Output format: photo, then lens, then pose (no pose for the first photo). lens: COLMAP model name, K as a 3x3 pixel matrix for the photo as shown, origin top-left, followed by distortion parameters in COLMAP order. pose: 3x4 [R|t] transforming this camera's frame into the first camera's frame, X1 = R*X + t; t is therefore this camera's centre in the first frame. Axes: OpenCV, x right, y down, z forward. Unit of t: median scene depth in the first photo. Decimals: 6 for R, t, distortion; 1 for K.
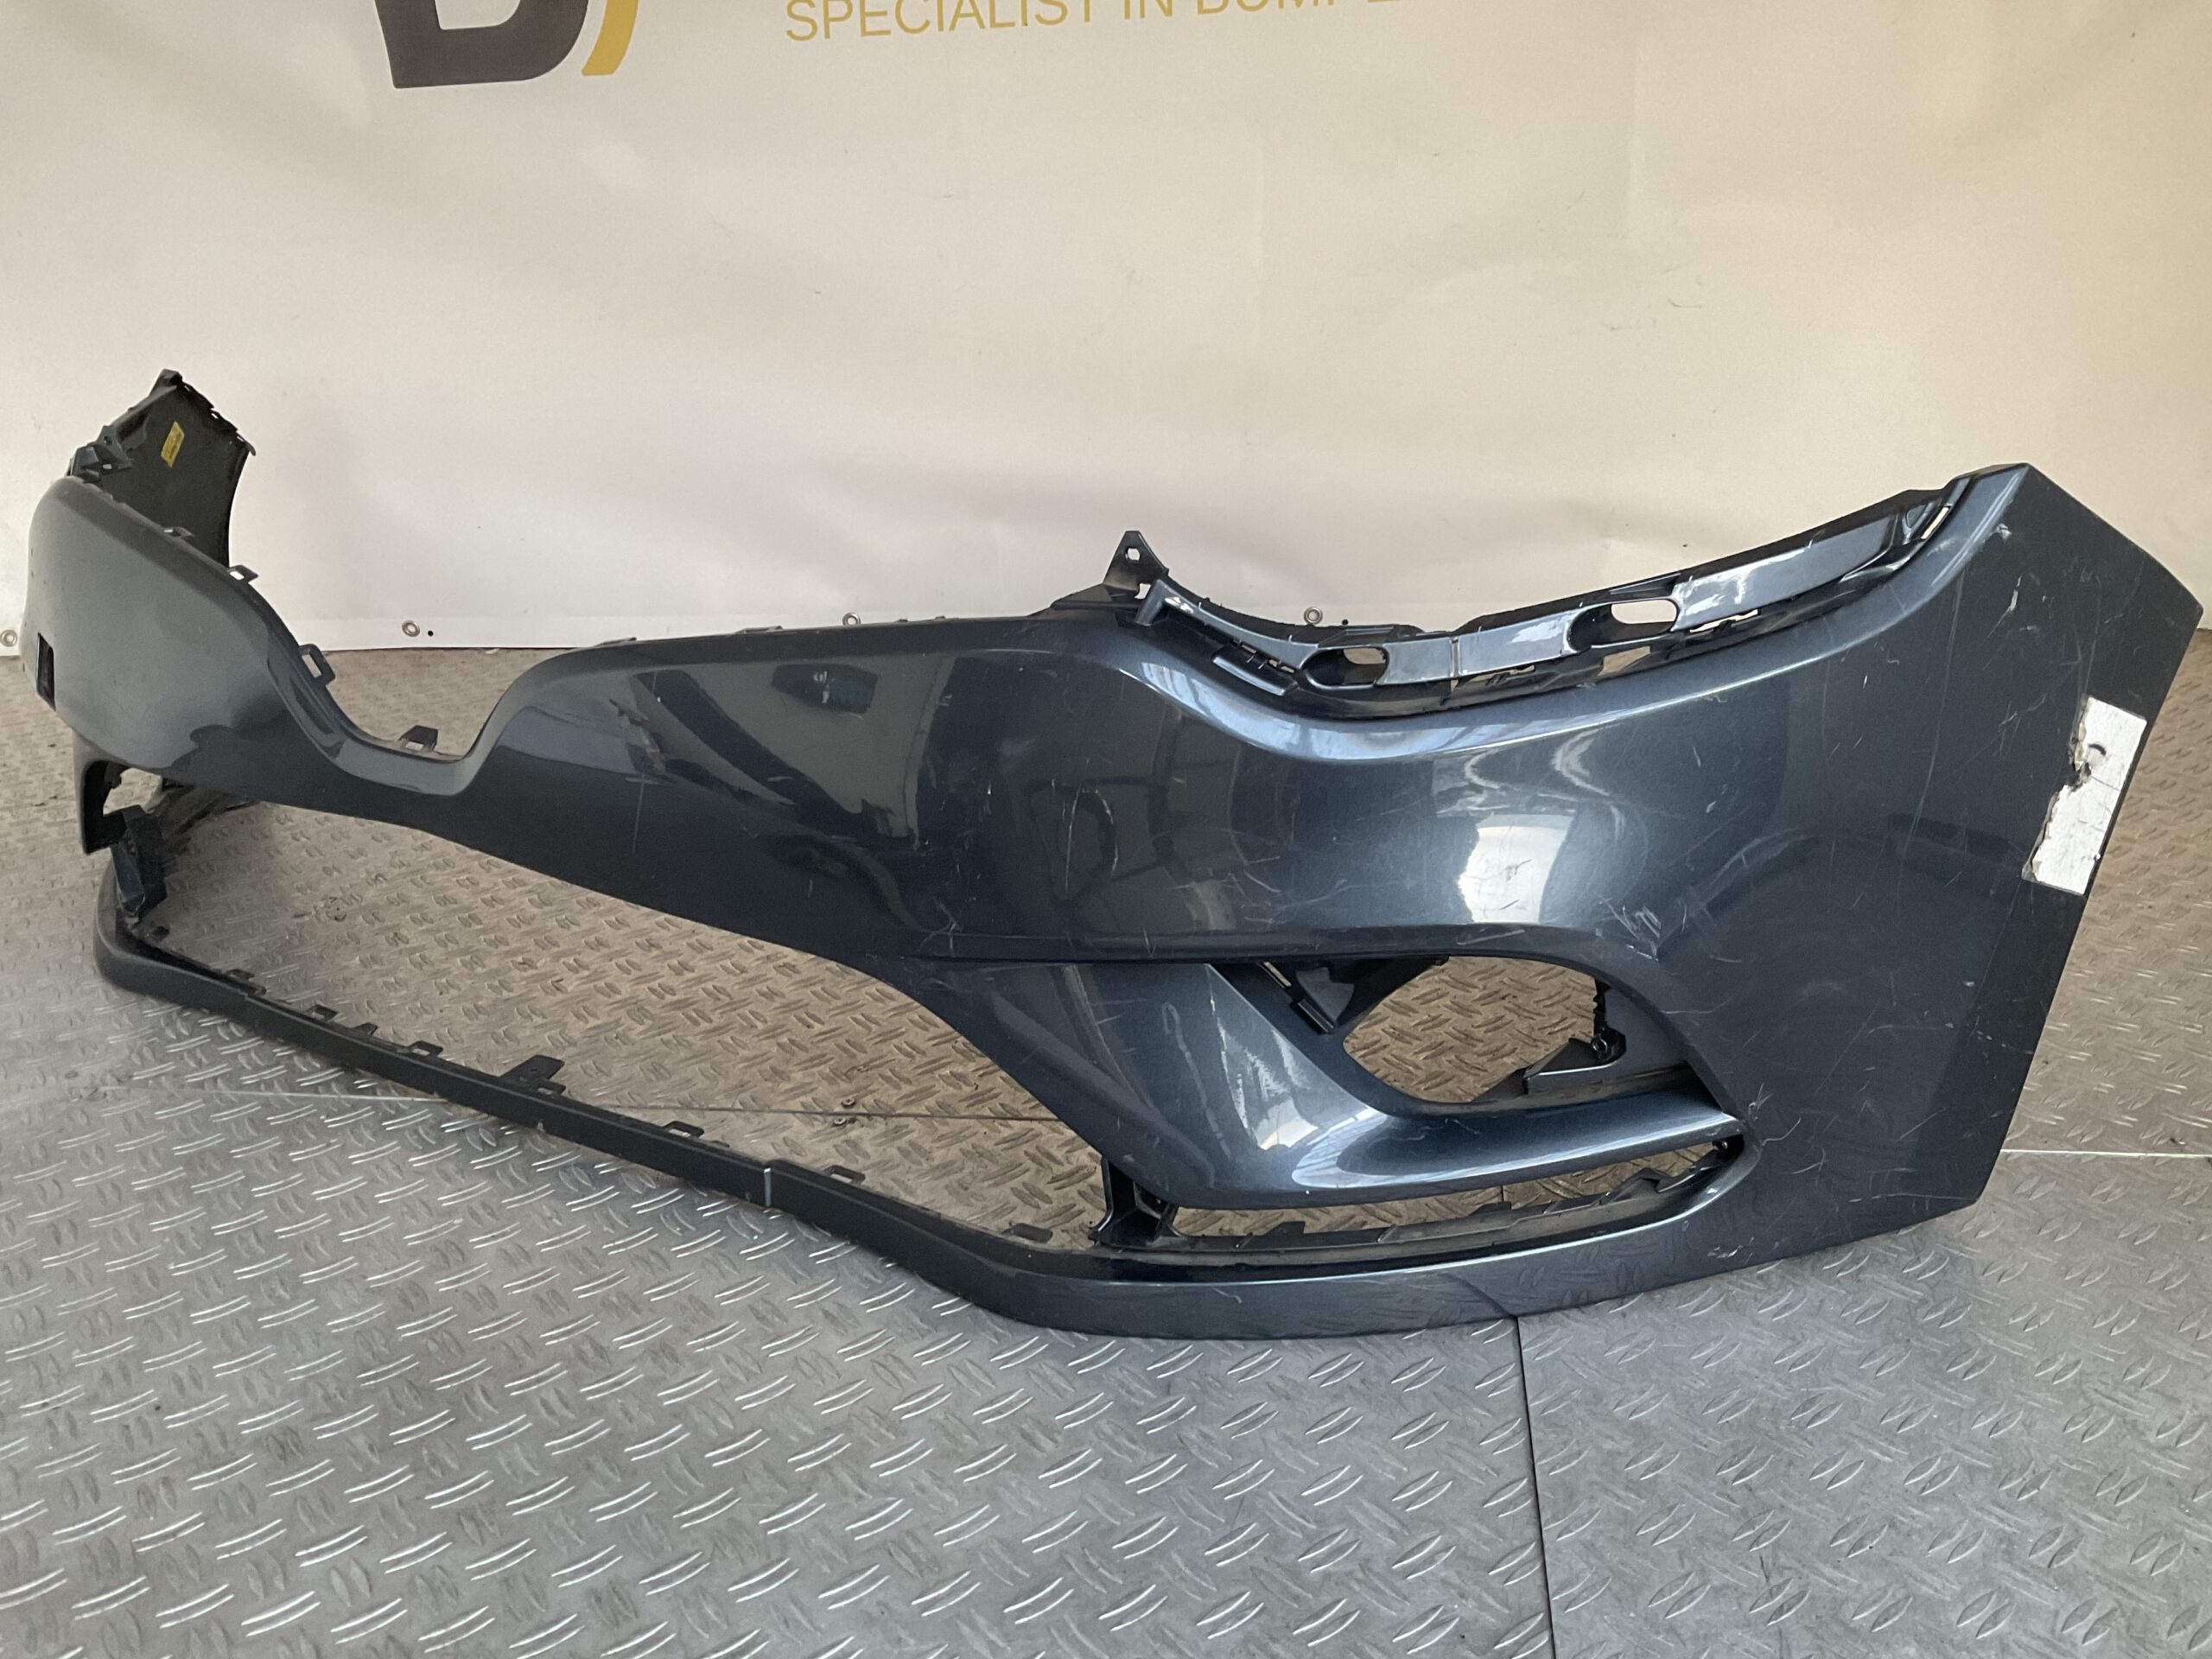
lens RADIAL K [[1948.7, 0, 1091.7], [0, 1948.7, 836.6], [0, 0, 1]] dist [0.024096, -0.041316]
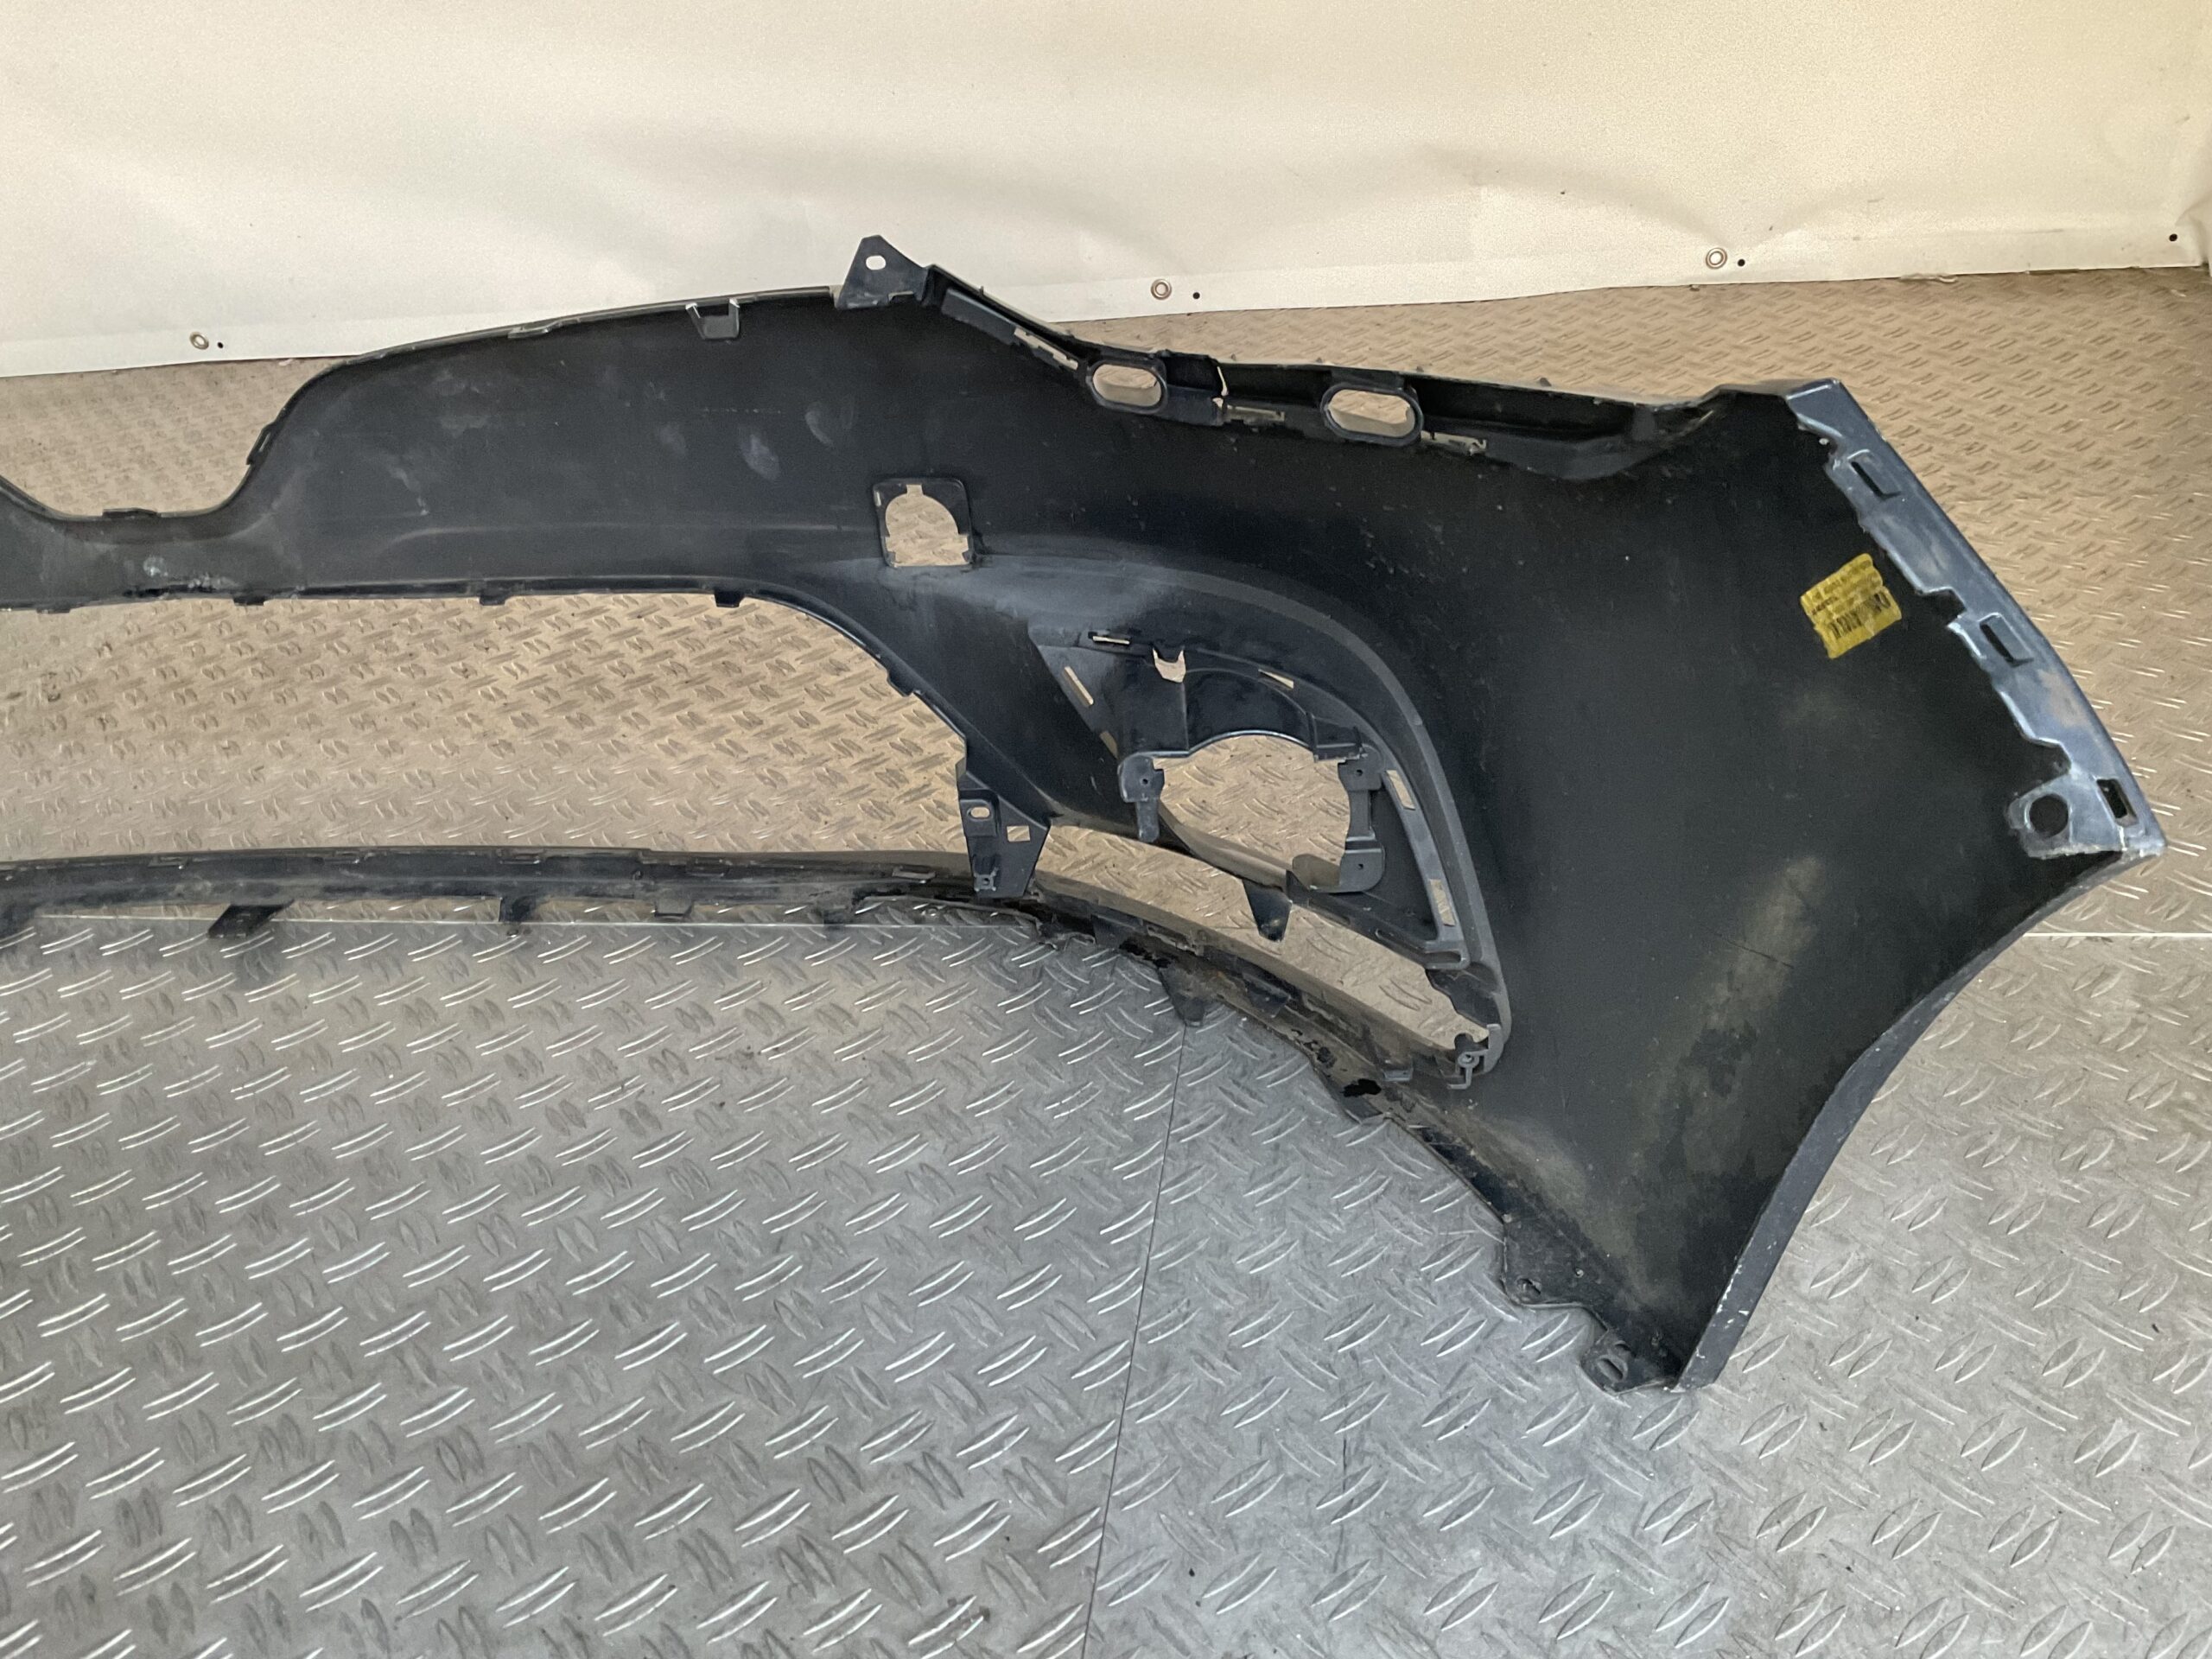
lens RADIAL K [[1948.7, 0, 1107.6], [0, 1948.7, 821.2], [0, 0, 1]] dist [0.024096, -0.041316]
pose [[0.998368, -0.040987, -0.039756, 0.267239], [0.047862, 0.980384, 0.191199, -0.096060], [0.031139, -0.192790, 0.980746, 0.141475]]
